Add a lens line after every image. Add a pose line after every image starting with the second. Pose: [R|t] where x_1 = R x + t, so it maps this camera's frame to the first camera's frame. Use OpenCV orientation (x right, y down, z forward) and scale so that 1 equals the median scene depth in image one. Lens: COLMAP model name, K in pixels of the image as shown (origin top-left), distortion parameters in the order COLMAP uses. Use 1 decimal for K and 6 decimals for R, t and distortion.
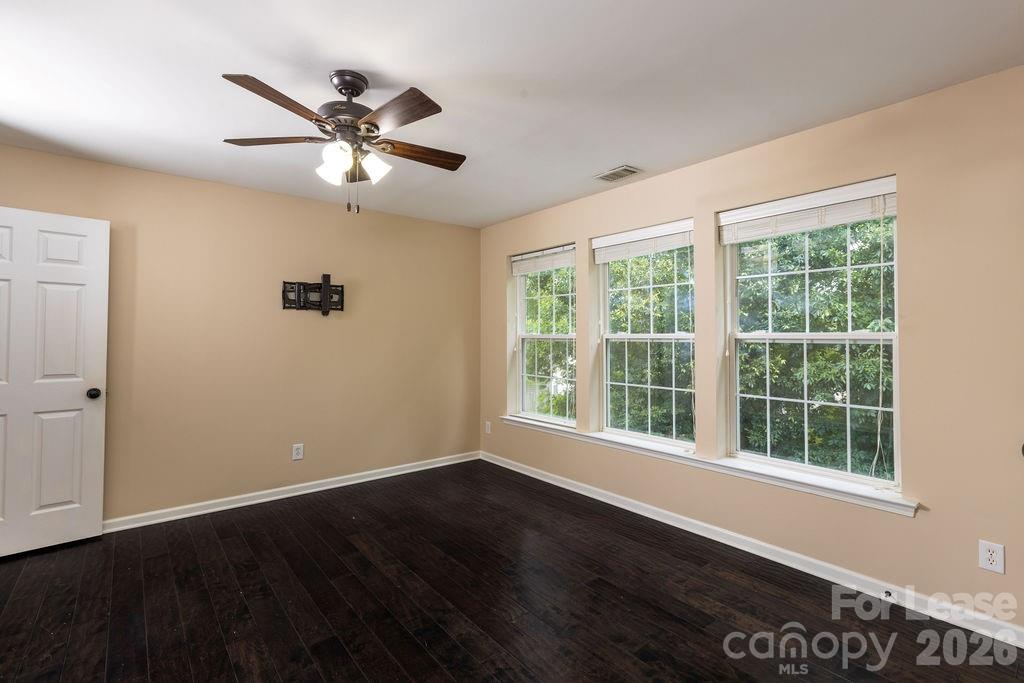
lens RADIAL K [[469.8, 0, 512.4], [0, 469.8, 326.3], [0, 0, 1]] dist [0.000325, 0.000310]
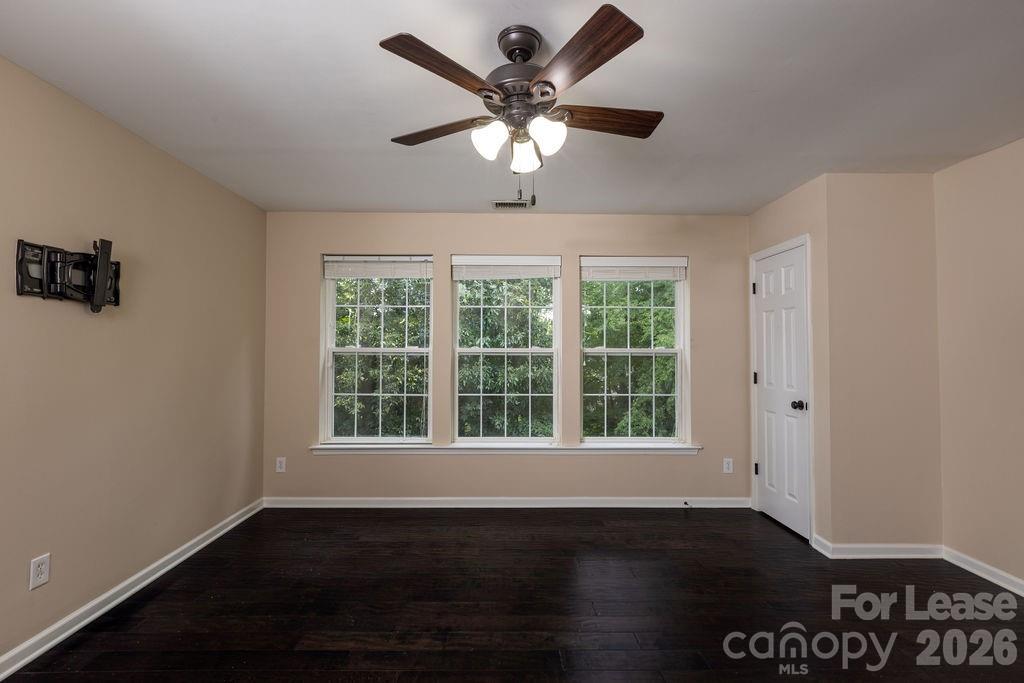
lens RADIAL K [[458.2, 0, 511.4], [0, 458.2, 338.2], [0, 0, 1]] dist [-0.001570, 0.000171]
pose [[0.624349, 0.022706, 0.780816, -0.538192], [-0.020850, 0.999706, -0.012399, 0.004779], [-0.780867, -0.008539, 0.624639, 0.279667]]
